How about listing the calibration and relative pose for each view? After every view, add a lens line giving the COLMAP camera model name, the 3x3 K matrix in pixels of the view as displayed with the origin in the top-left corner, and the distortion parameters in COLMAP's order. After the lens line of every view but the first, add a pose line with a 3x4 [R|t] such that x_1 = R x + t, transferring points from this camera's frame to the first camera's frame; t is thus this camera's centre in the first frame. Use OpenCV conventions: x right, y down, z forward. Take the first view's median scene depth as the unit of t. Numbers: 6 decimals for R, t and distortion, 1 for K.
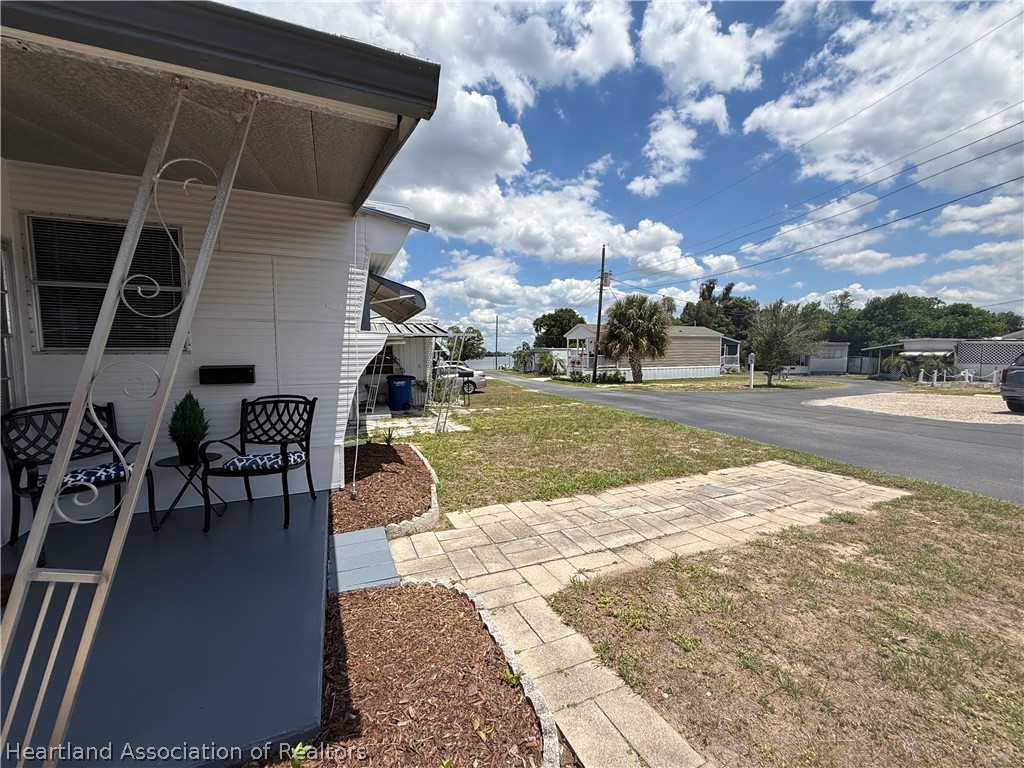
lens RADIAL K [[410.7, 0, 512.0], [0, 410.7, 384.0], [0, 0, 1]] dist [-0.001260, 0.000074]
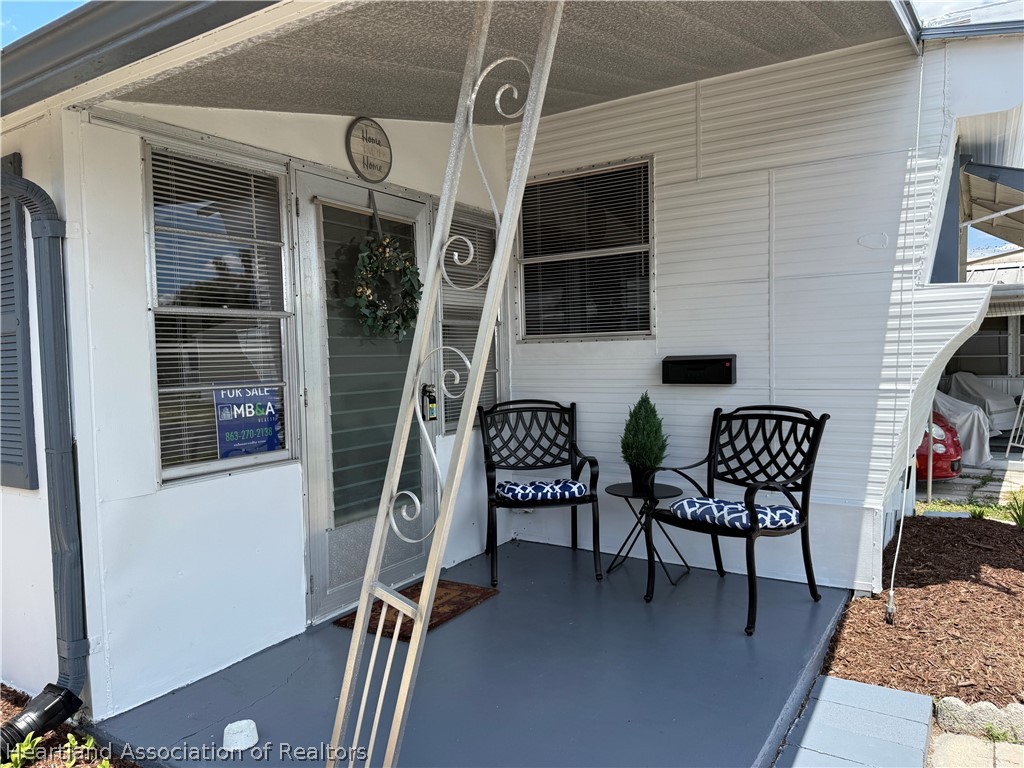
lens RADIAL K [[724.1, 0, 508.8], [0, 724.1, 385.6], [0, 0, 1]] dist [0.071573, -0.081259]
pose [[0.557163, 0.033337, -0.829734, 0.096155], [-0.037972, 0.999171, 0.014647, -0.003009], [0.829534, 0.023346, 0.557968, 0.111914]]
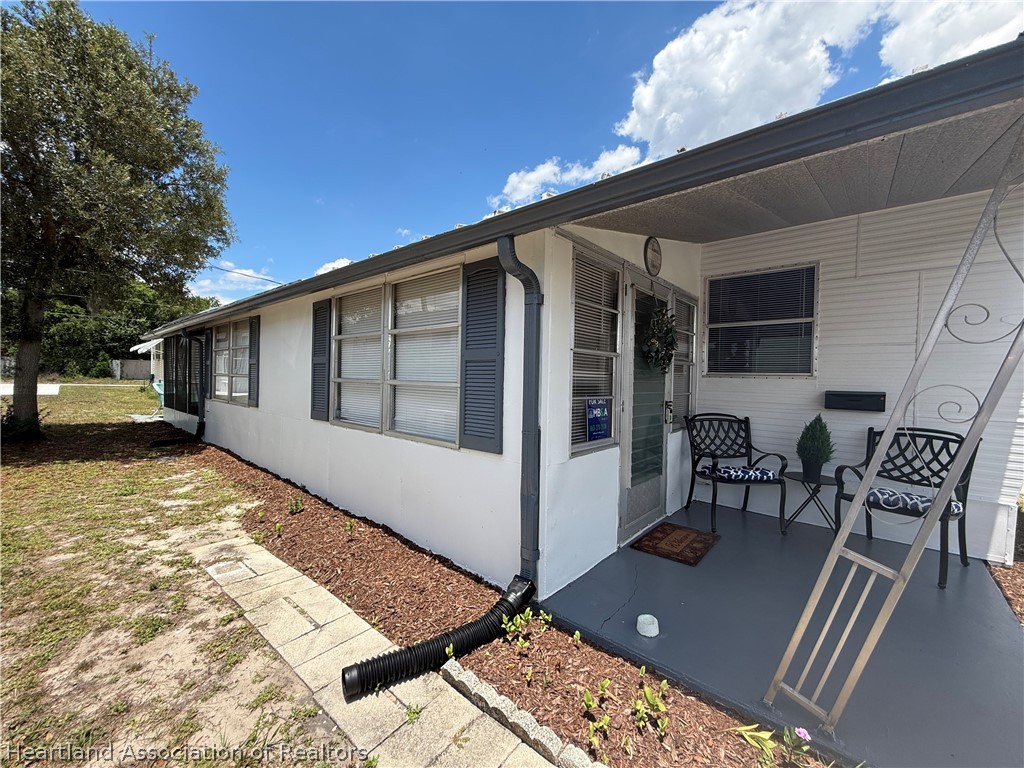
lens RADIAL K [[410.7, 0, 512.0], [0, 410.7, 384.0], [0, 0, 1]] dist [-0.001260, 0.000074]
pose [[0.422941, 0.029167, -0.905688, -0.152623], [-0.088271, 0.996055, -0.009144, 0.018327], [0.901848, 0.083813, 0.423846, -0.157482]]
